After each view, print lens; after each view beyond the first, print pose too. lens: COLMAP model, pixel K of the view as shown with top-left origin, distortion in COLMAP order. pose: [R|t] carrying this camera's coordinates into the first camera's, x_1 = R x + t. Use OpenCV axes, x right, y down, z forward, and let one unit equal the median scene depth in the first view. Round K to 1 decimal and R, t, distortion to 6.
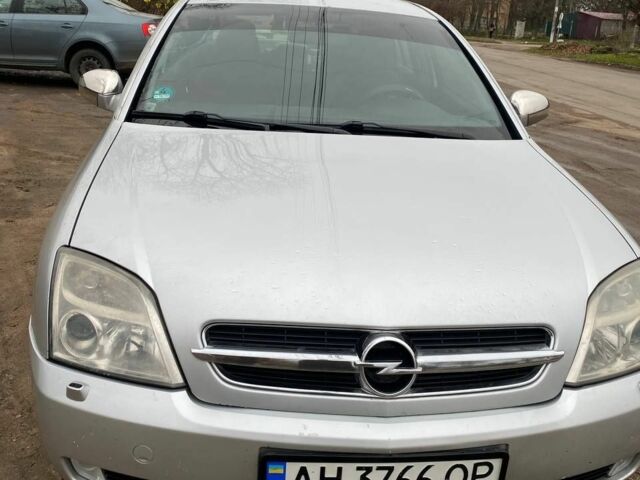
lens RADIAL K [[695.1, 0, 305.0], [0, 695.1, 241.3], [0, 0, 1]] dist [0.039302, -0.026129]
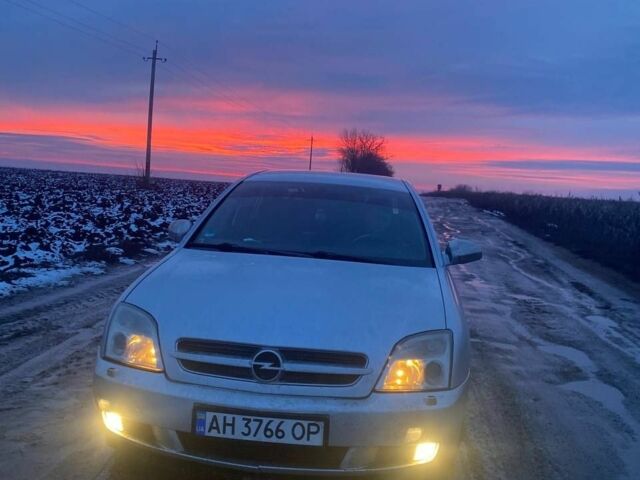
lens RADIAL K [[695.1, 0, 305.0], [0, 695.1, 241.3], [0, 0, 1]] dist [0.039302, -0.026129]
pose [[0.974393, 0.020380, -0.223926, 0.592311], [-0.074286, 0.969142, -0.235043, 0.270927], [0.212226, 0.245659, 0.945839, -0.763198]]
